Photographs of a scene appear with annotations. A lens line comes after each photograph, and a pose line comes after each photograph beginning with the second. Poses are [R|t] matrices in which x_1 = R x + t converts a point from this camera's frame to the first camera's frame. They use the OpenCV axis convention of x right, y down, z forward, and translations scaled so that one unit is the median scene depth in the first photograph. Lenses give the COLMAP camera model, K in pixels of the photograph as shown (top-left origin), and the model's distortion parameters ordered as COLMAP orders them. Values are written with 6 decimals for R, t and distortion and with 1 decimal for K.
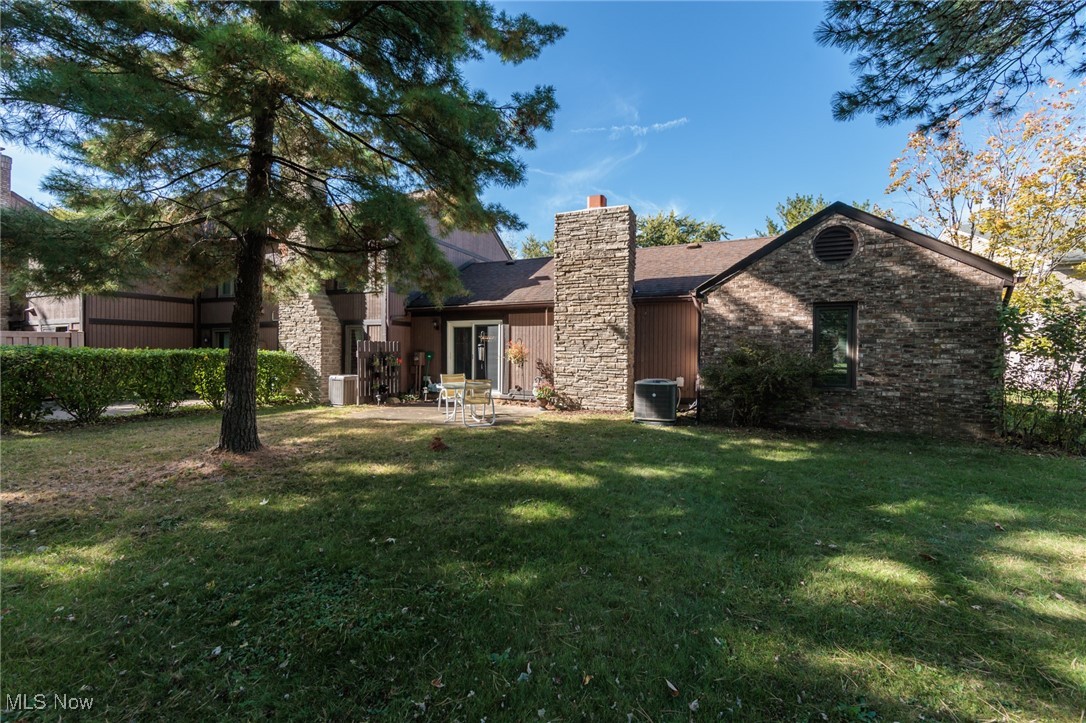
lens RADIAL K [[419.6, 0, 544.6], [0, 419.6, 355.7], [0, 0, 1]] dist [-0.000799, 0.000053]
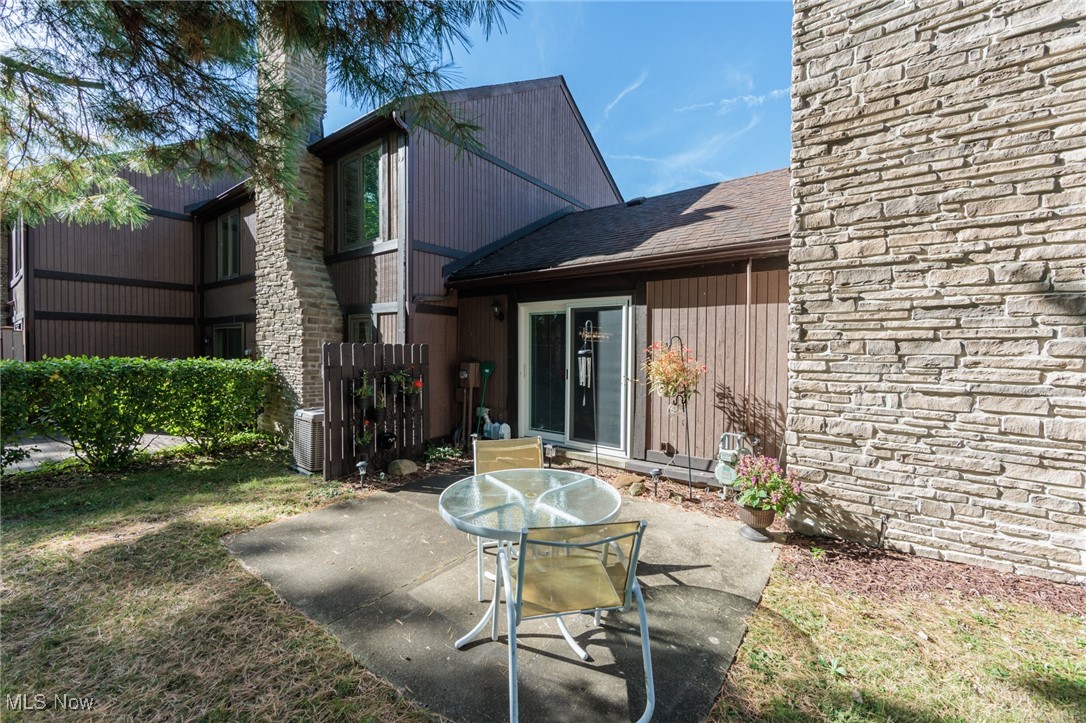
lens RADIAL K [[419.6, 0, 544.6], [0, 419.6, 355.7], [0, 0, 1]] dist [-0.000799, 0.000053]
pose [[0.973853, 0.004299, -0.227137, -0.088631], [-0.002257, 0.999955, 0.009253, -0.024320], [0.227166, -0.008498, 0.973819, 0.536697]]
